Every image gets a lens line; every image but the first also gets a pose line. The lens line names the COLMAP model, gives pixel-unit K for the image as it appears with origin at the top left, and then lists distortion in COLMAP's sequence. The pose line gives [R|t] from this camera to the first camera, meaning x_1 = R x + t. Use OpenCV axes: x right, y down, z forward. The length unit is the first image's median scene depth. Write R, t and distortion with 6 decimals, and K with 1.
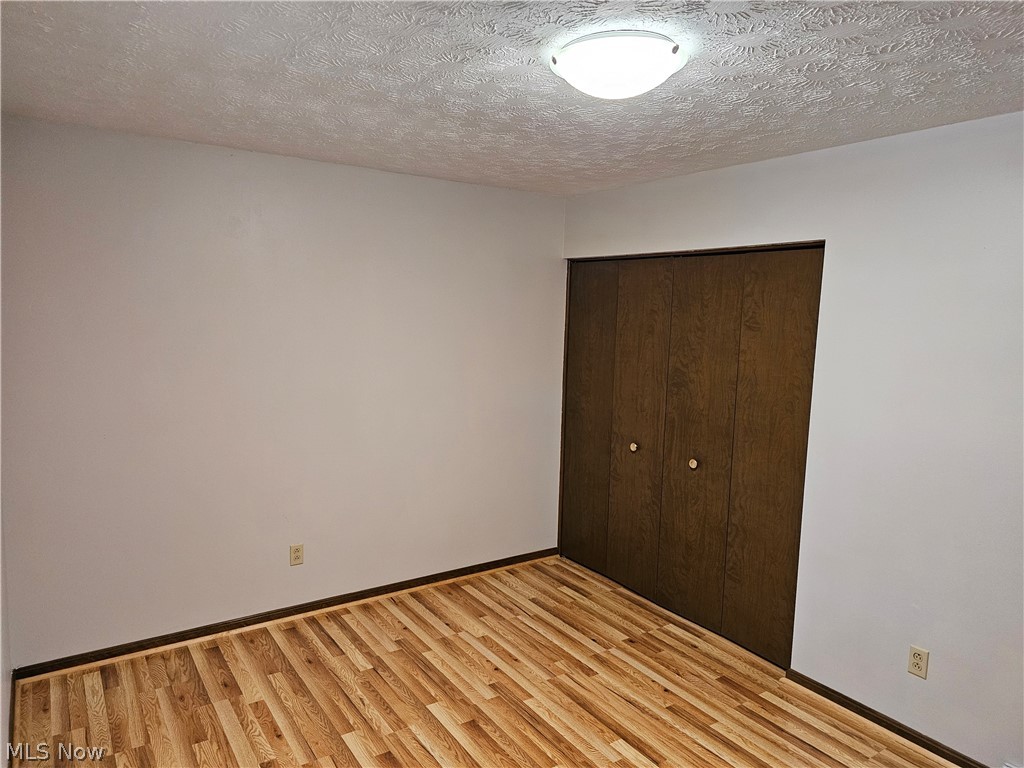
lens RADIAL K [[690.6, 0, 513.6], [0, 690.6, 386.1], [0, 0, 1]] dist [0.047076, -0.024441]
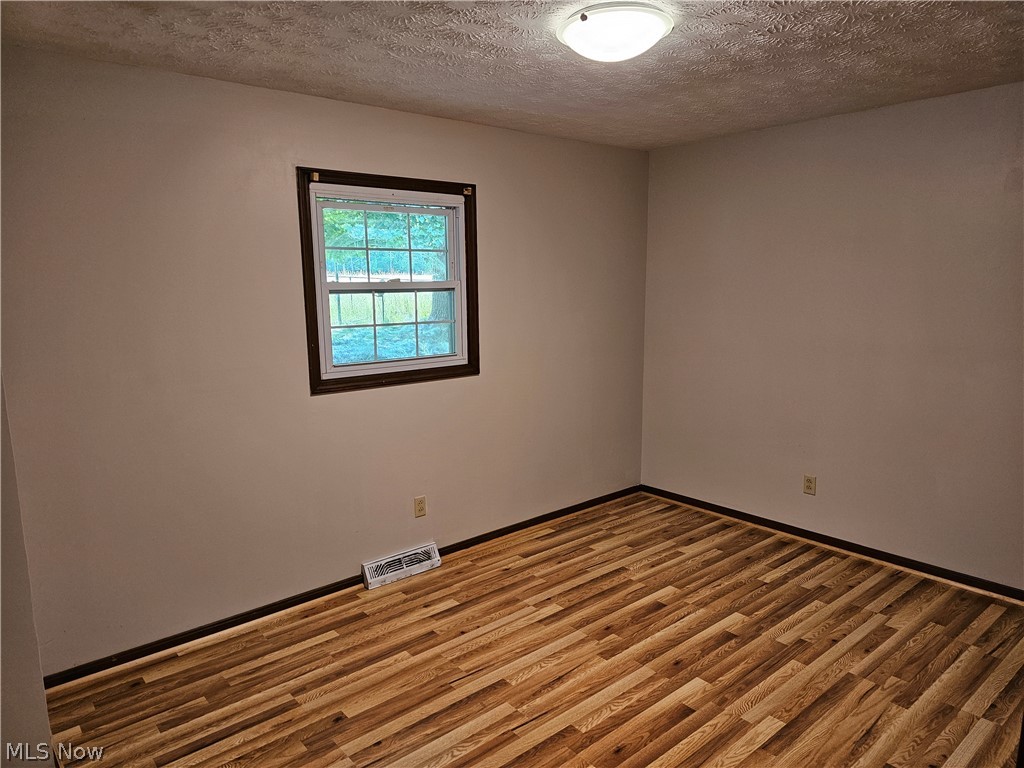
lens RADIAL K [[690.6, 0, 506.1], [0, 690.6, 394.0], [0, 0, 1]] dist [0.047076, -0.024441]
pose [[0.117024, 0.143624, -0.982689, 0.808781], [-0.105598, 0.985678, 0.131486, 0.005794], [0.987499, 0.088383, 0.130514, 0.422853]]
